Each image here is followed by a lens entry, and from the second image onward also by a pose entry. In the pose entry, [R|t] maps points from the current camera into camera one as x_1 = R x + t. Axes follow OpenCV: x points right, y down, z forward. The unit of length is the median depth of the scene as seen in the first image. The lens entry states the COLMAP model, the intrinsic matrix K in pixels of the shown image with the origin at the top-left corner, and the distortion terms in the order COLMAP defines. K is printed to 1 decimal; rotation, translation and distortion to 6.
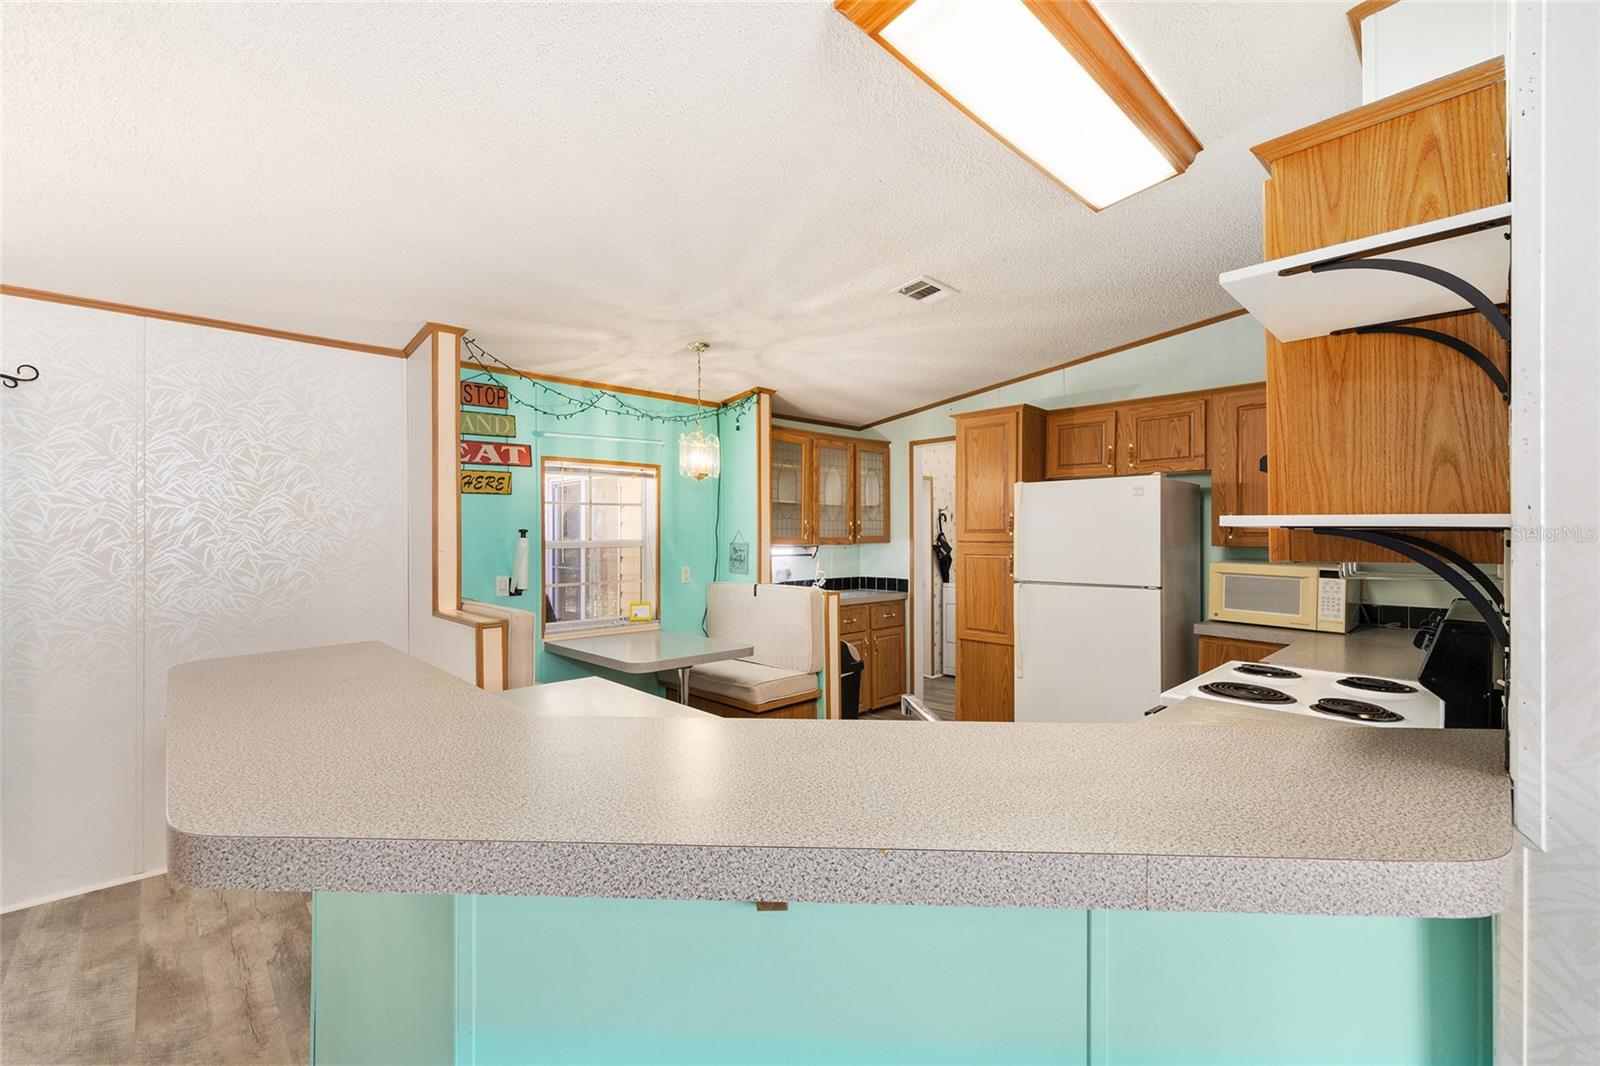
lens RADIAL K [[670.2, 0, 802.1], [0, 670.2, 537.8], [0, 0, 1]] dist [-0.002837, 0.002579]
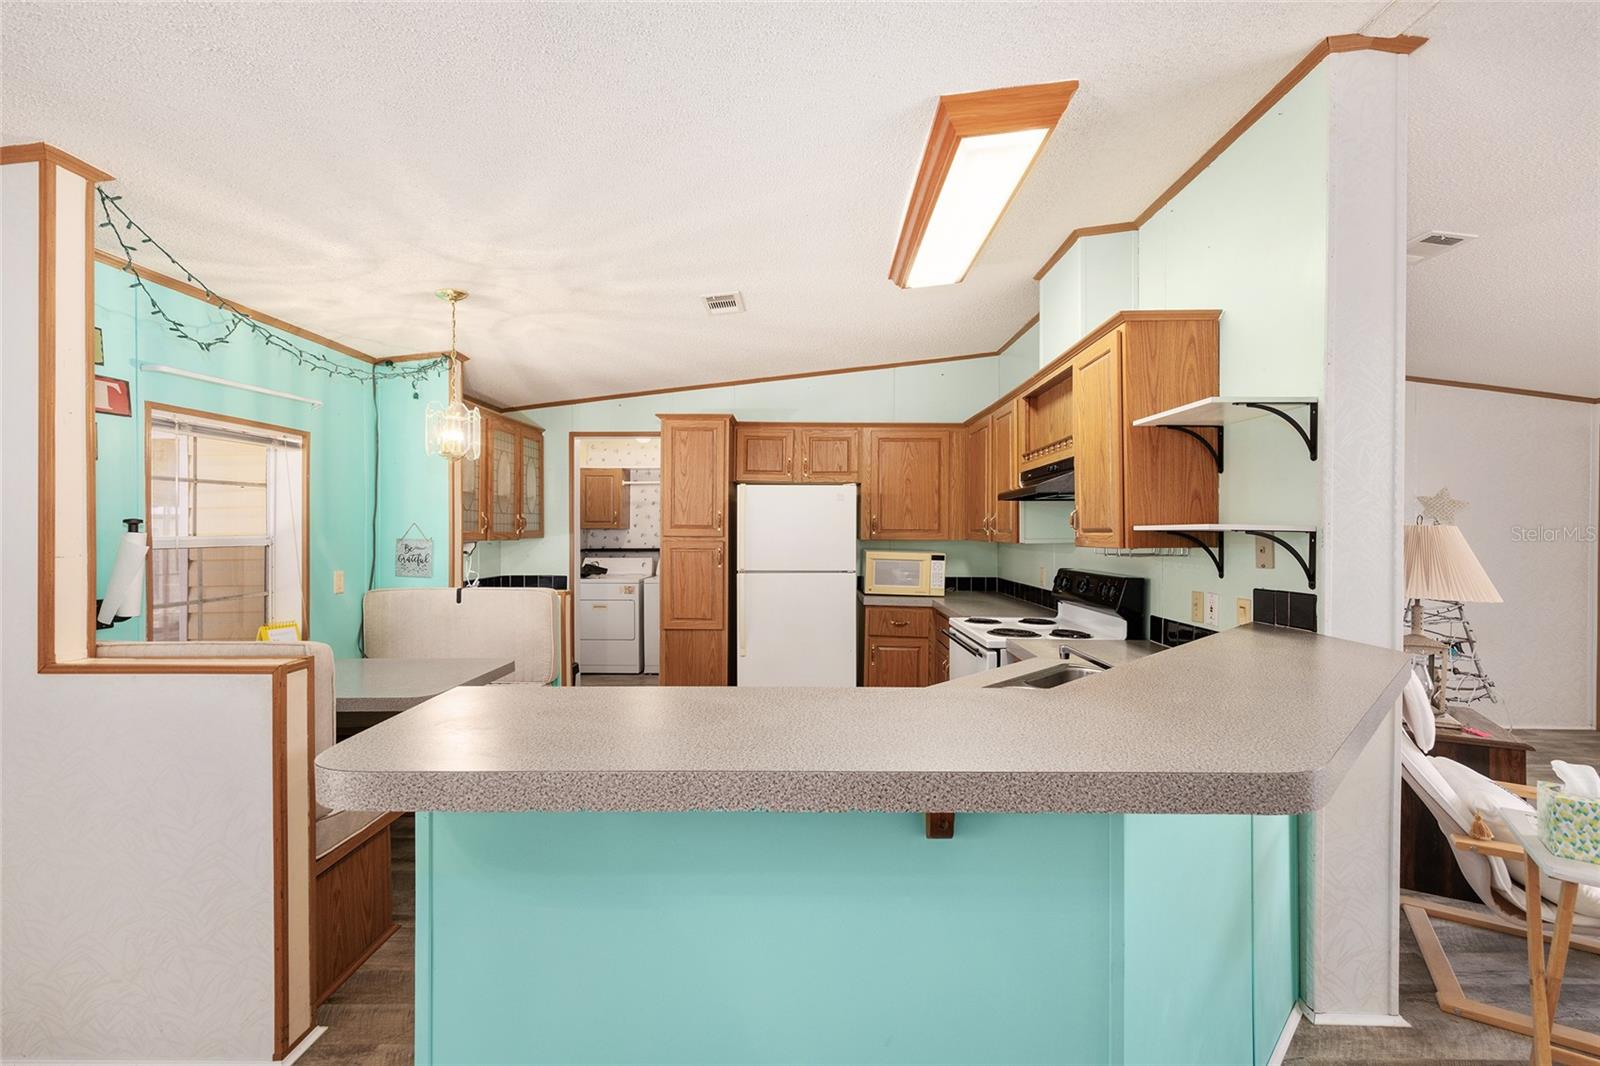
lens RADIAL K [[670.2, 0, 800.1], [0, 670.2, 533.9], [0, 0, 1]] dist [-0.002837, 0.002579]
pose [[0.703193, -0.000105, 0.710999, -0.391817], [-0.002723, 0.999992, 0.002841, -0.002151], [-0.710994, -0.003934, 0.703187, 0.125772]]
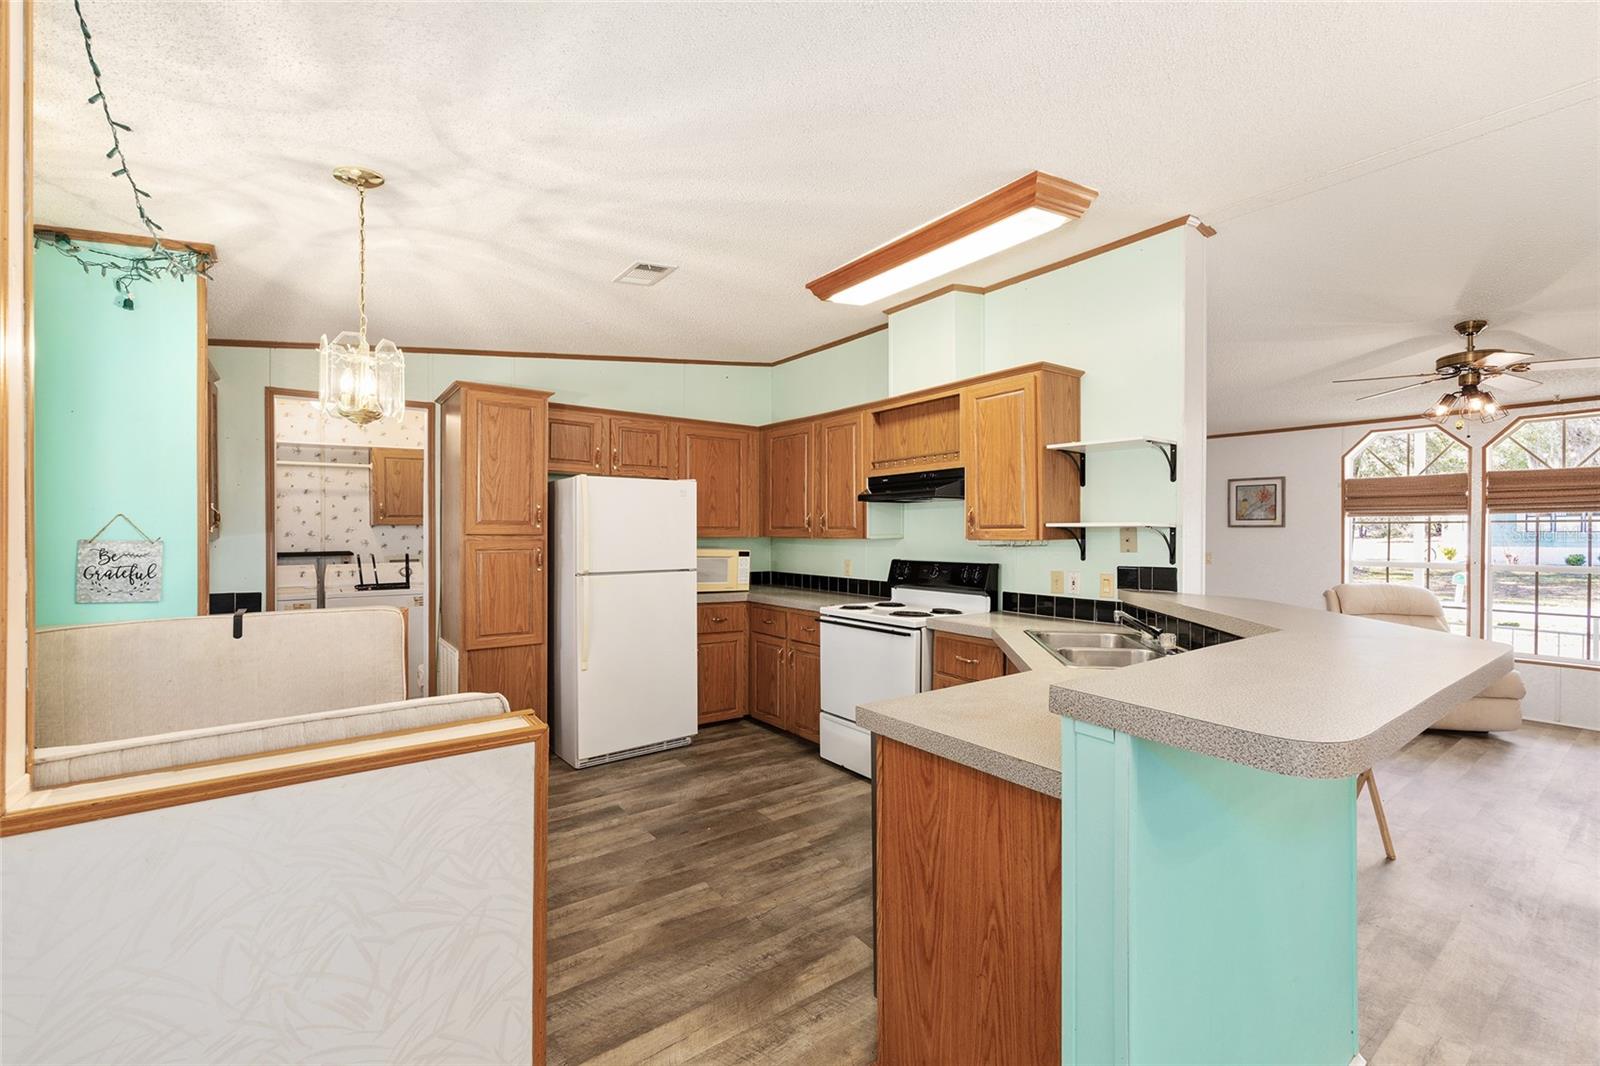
lens RADIAL K [[670.2, 0, 799.9], [0, 670.2, 533.0], [0, 0, 1]] dist [-0.002837, 0.002579]
pose [[0.133415, -0.001424, 0.991059, -0.587309], [-0.000331, 0.999999, 0.001481, 0.002134], [-0.991060, -0.000526, 0.133414, 0.518518]]
